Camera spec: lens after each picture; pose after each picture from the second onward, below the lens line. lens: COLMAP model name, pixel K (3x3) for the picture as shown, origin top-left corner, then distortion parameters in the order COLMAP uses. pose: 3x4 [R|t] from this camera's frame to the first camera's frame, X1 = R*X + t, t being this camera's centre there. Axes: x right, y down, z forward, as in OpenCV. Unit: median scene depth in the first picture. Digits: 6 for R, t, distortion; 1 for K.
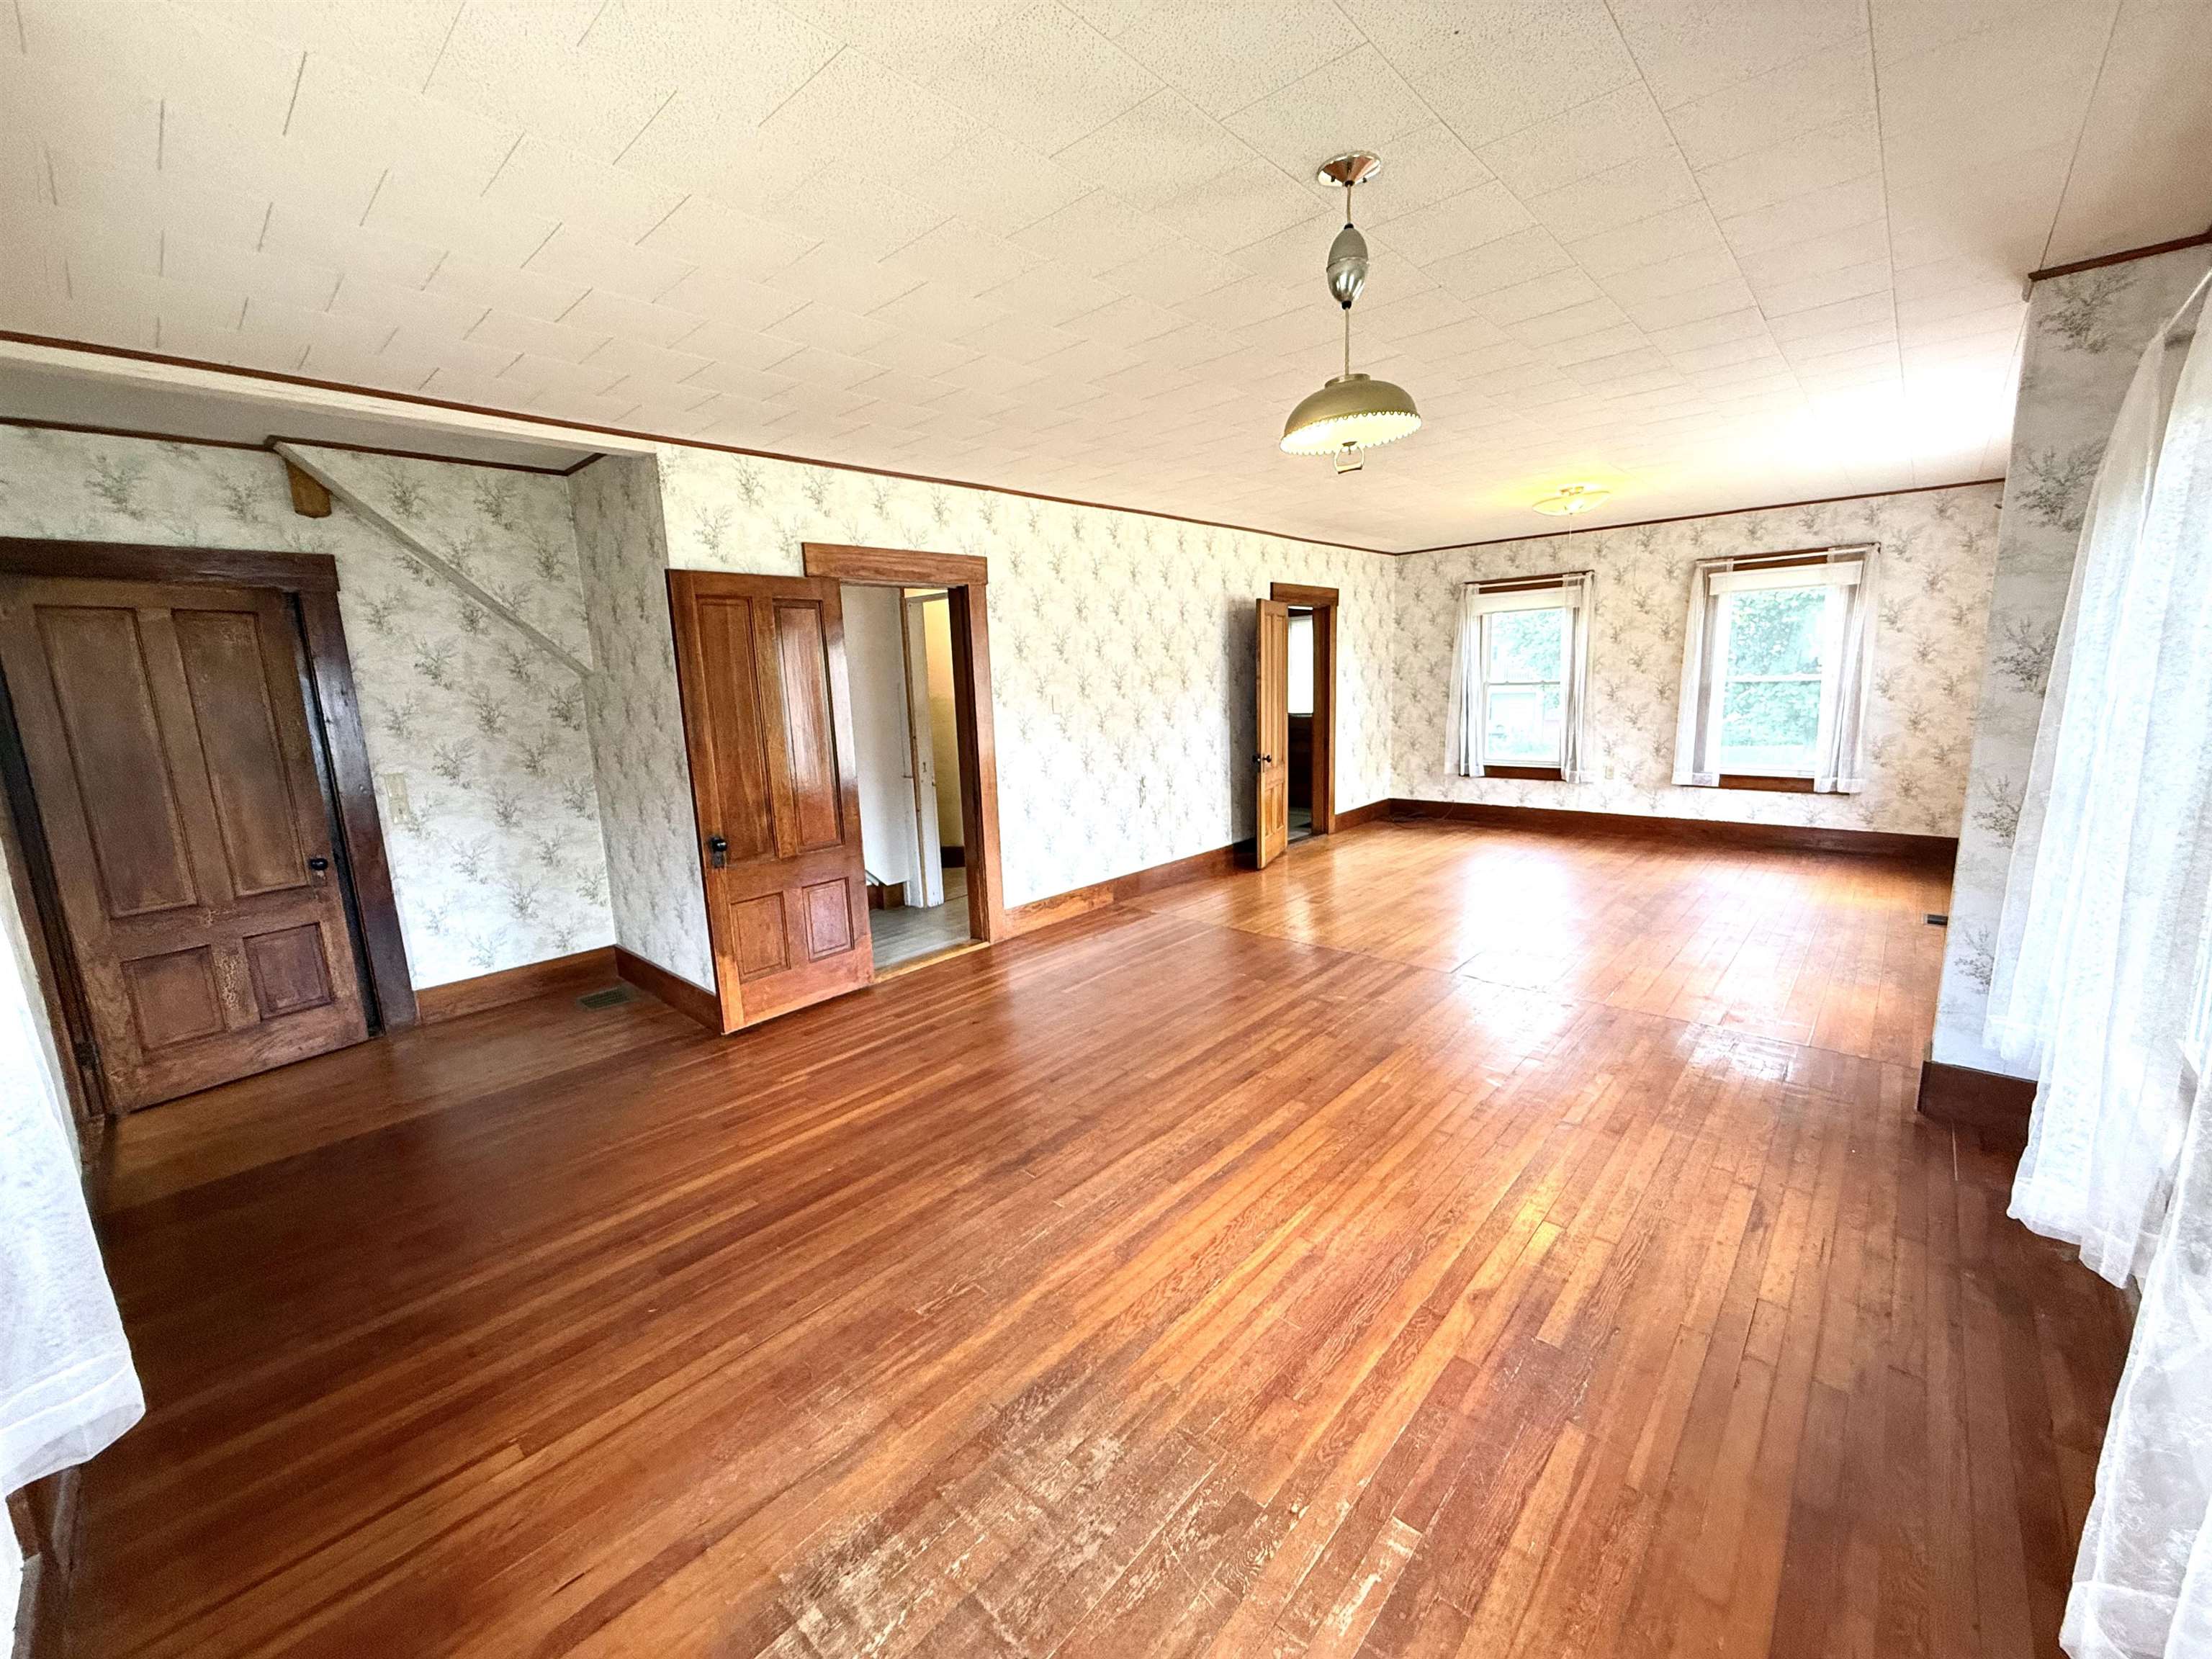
lens RADIAL K [[879.9, 0, 1099.1], [0, 879.9, 829.4], [0, 0, 1]] dist [-0.001435, -0.000316]
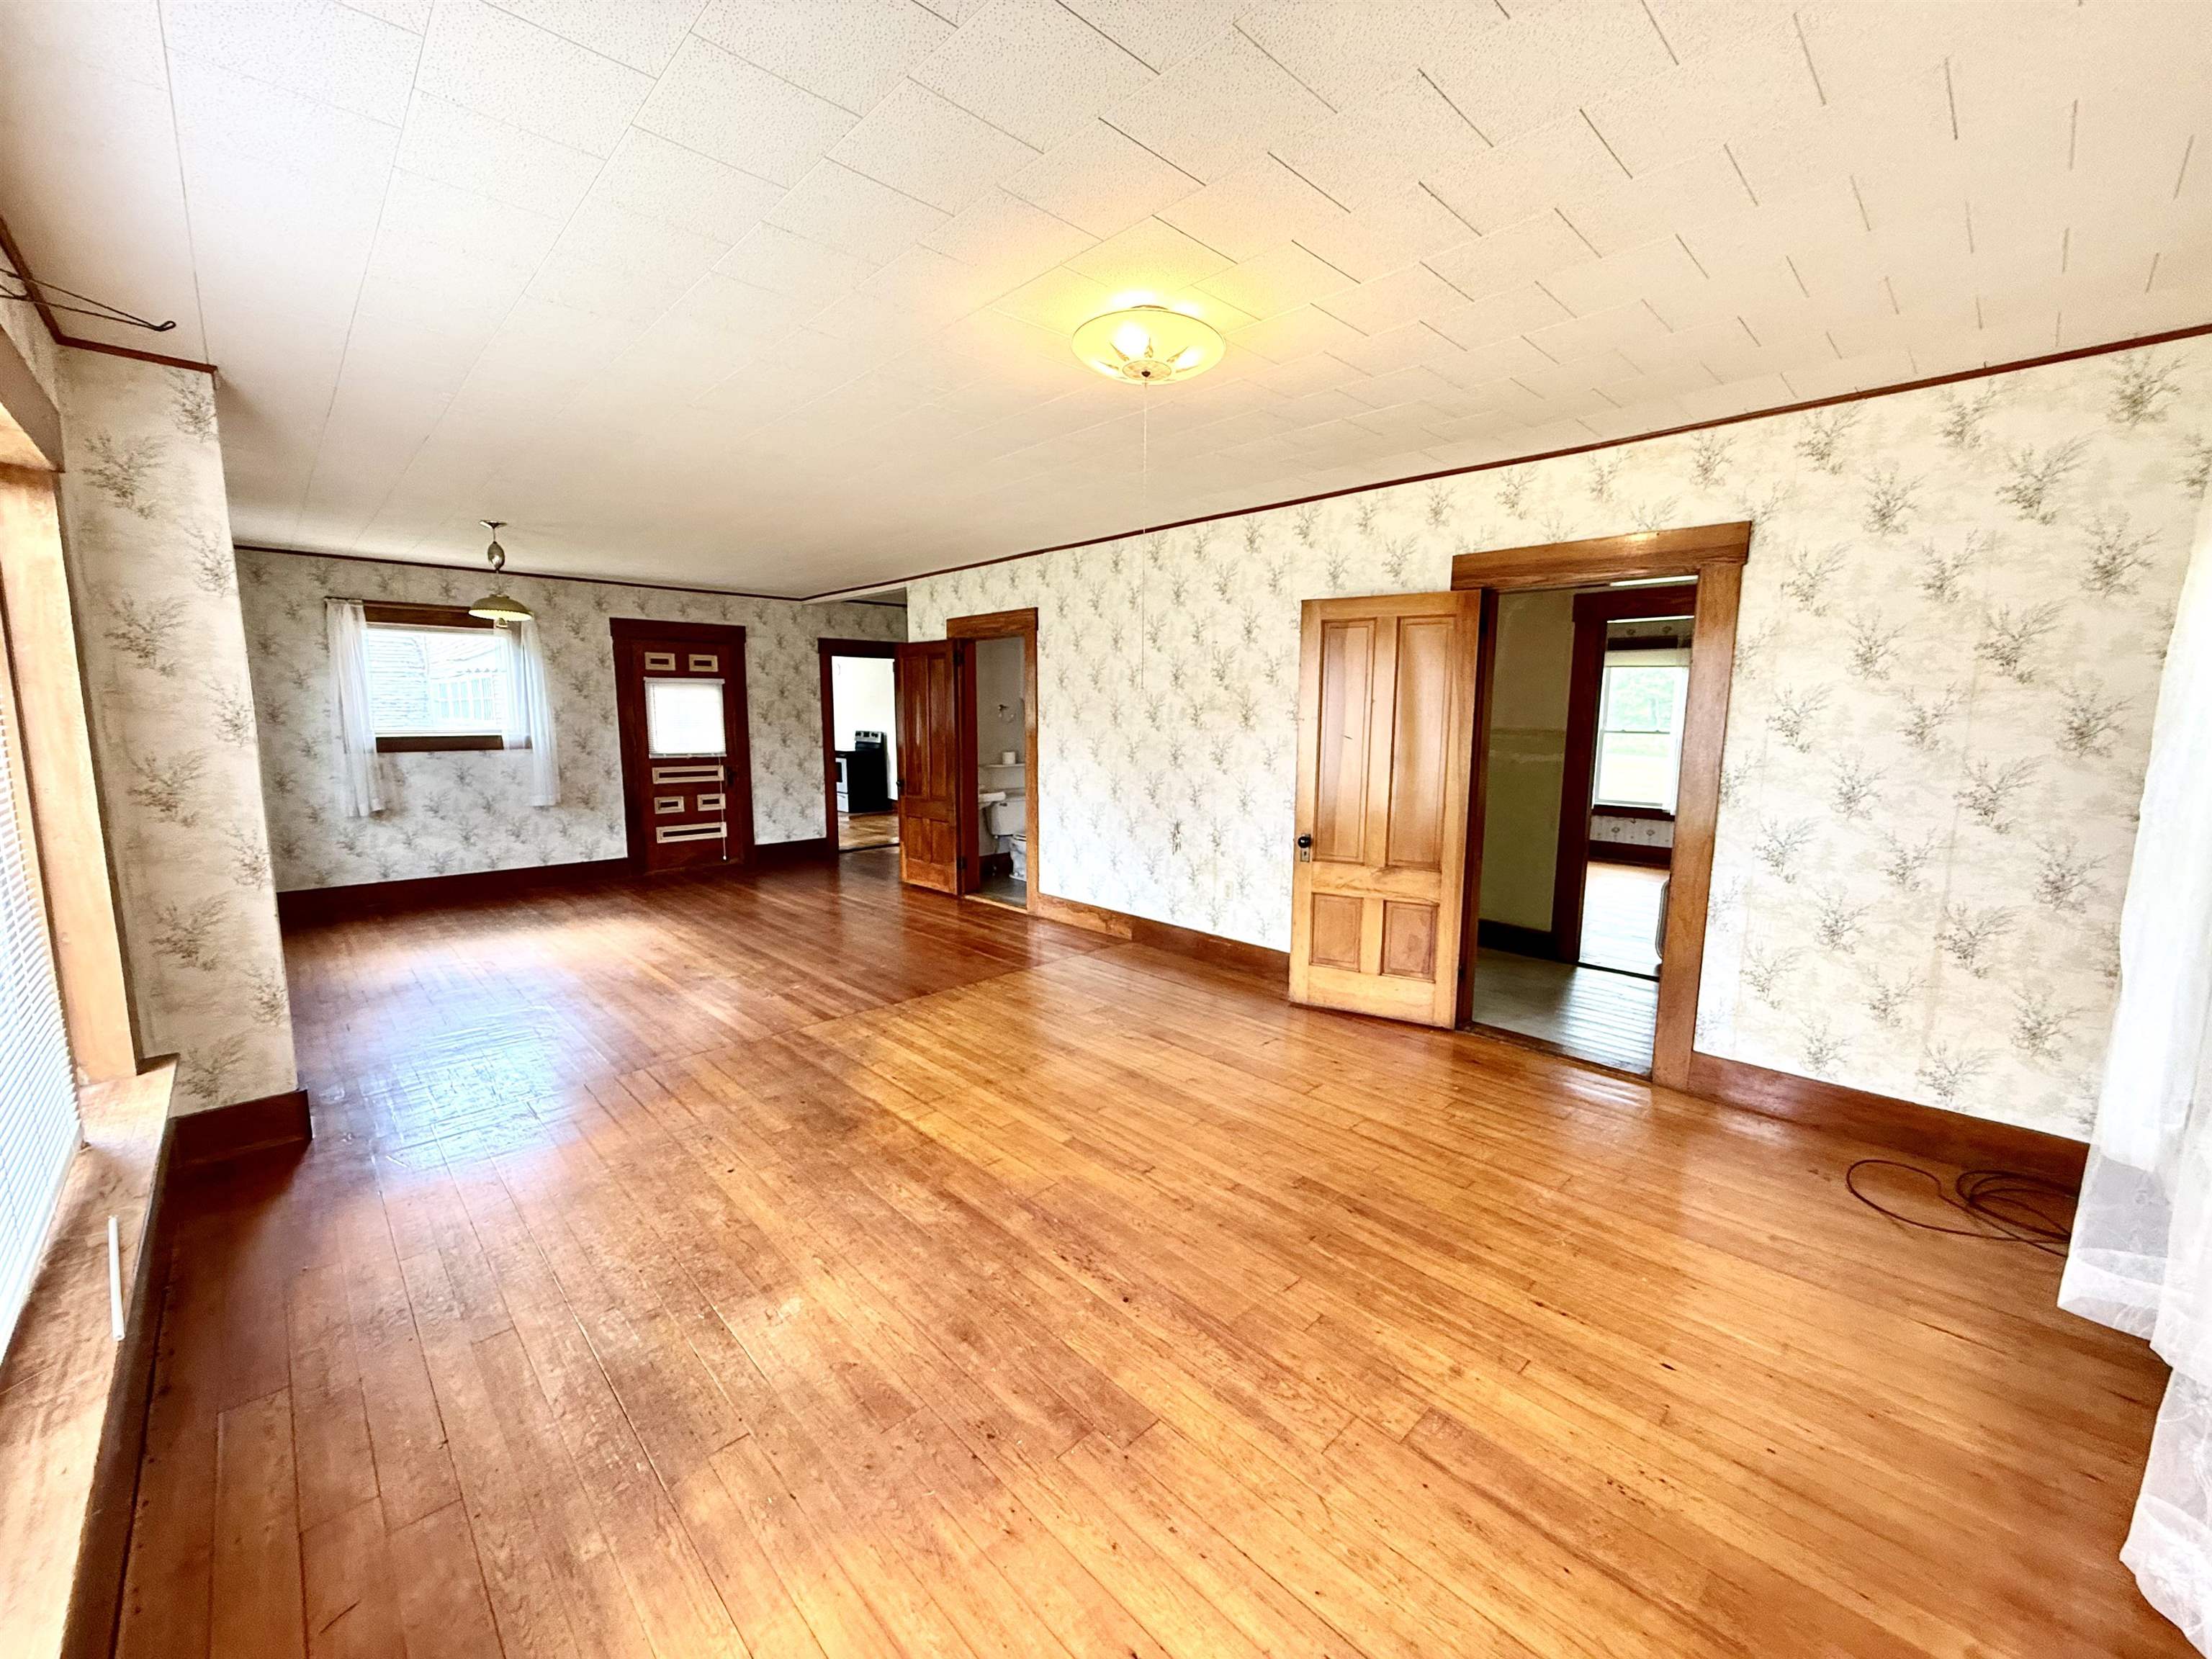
lens RADIAL K [[879.9, 0, 1103.6], [0, 879.9, 828.2], [0, 0, 1]] dist [-0.001435, -0.000316]
pose [[-0.061574, 0.173238, -0.982953, 0.989635], [-0.177984, 0.967132, 0.181599, -0.214089], [0.982105, 0.186132, -0.028717, 1.019337]]
